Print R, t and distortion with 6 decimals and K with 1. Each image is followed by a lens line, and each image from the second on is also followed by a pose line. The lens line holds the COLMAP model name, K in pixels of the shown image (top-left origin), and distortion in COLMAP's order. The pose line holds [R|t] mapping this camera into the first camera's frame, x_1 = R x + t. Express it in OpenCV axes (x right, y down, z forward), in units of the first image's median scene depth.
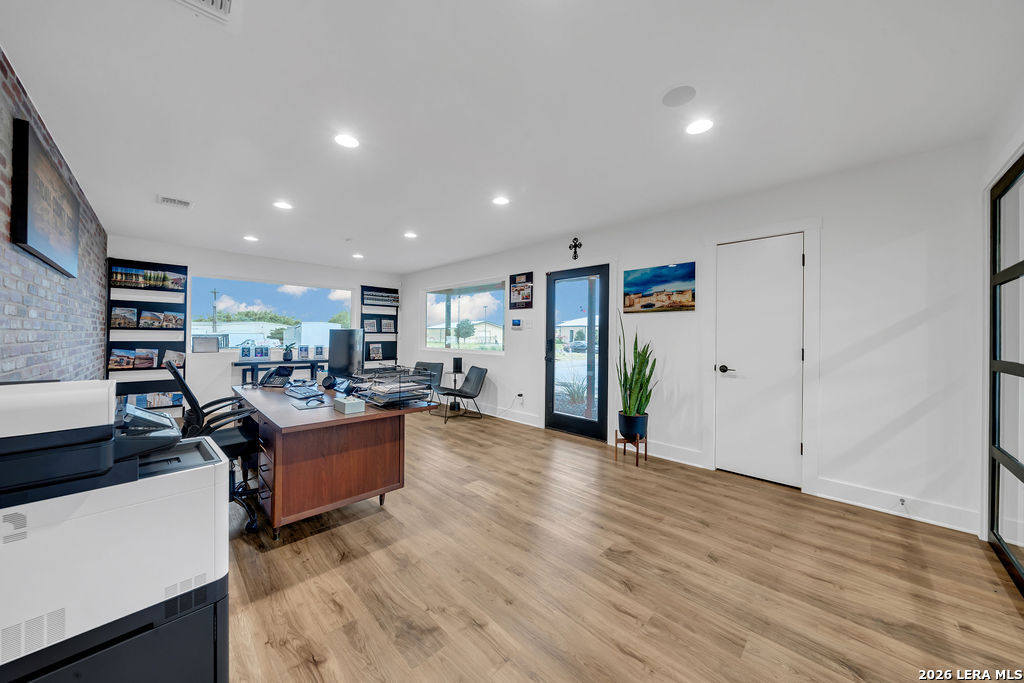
lens RADIAL K [[350.0, 0, 510.2], [0, 350.0, 339.6], [0, 0, 1]] dist [-0.002349, -0.000053]
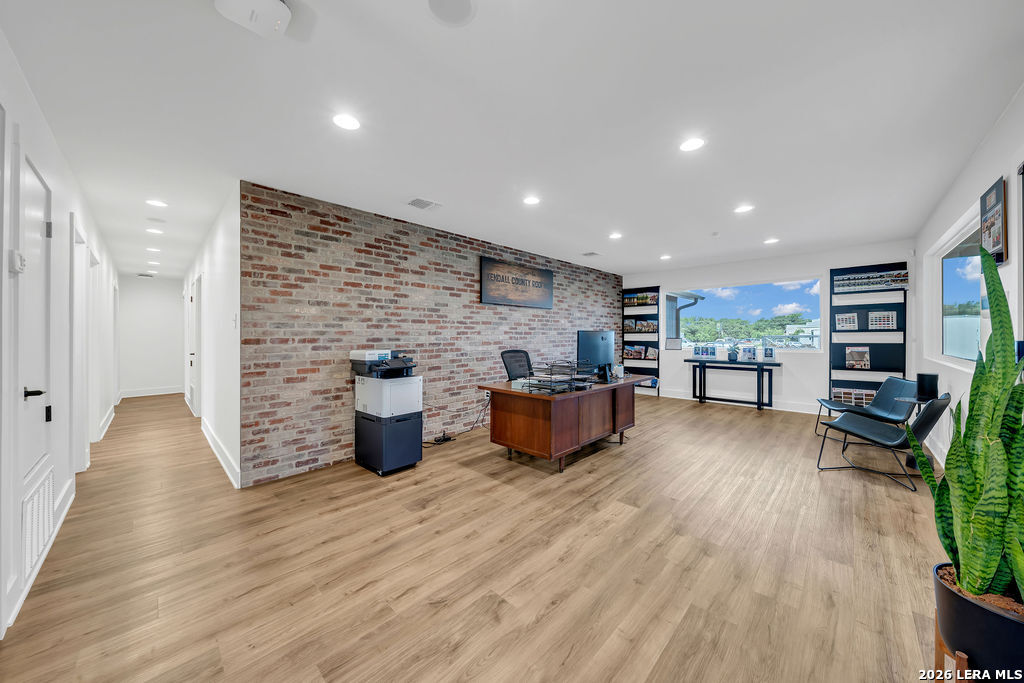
lens RADIAL K [[350.0, 0, 510.3], [0, 350.0, 336.5], [0, 0, 1]] dist [-0.002349, -0.000053]
pose [[0.020473, -0.007468, -0.999763, 0.454971], [-0.005706, 0.999955, -0.007586, 0.001001], [0.999774, 0.005860, 0.020430, 0.417967]]
